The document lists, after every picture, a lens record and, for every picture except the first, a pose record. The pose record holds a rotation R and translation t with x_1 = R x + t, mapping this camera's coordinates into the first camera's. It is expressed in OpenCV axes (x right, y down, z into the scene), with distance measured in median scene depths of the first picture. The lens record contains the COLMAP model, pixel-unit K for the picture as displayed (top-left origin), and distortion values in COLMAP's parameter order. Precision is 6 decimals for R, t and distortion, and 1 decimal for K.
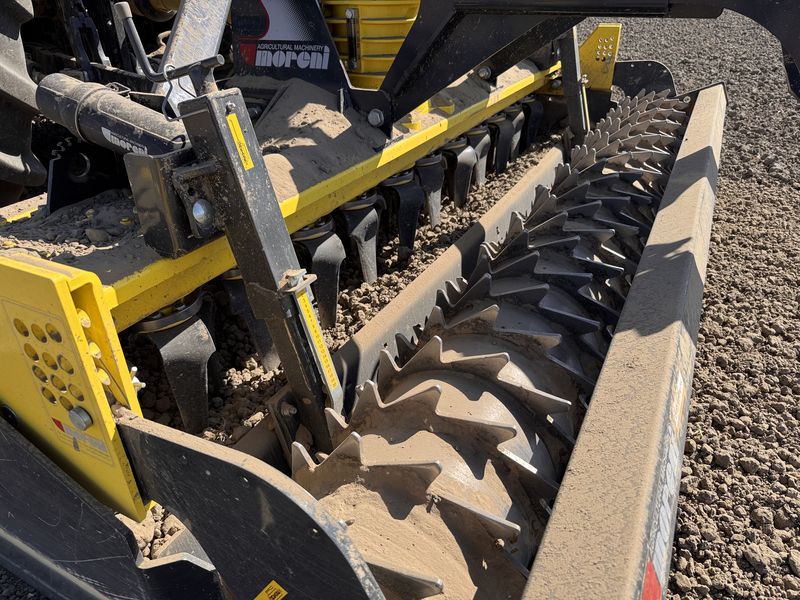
lens RADIAL K [[567.7, 0, 400.0], [0, 567.7, 300.0], [0, 0, 1]] dist [0.005530, -0.001516]
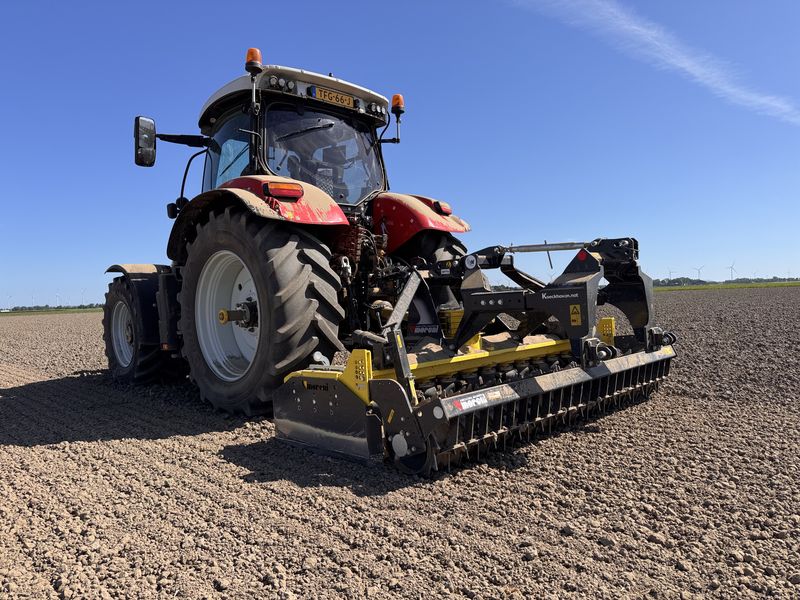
lens RADIAL K [[567.7, 0, 400.0], [0, 567.7, 300.0], [0, 0, 1]] dist [0.005530, -0.001516]
pose [[0.948355, -0.041834, -0.314439, 0.612632], [-0.116697, 0.875737, -0.468473, 0.825724], [0.294964, 0.480973, 0.825628, -1.513246]]
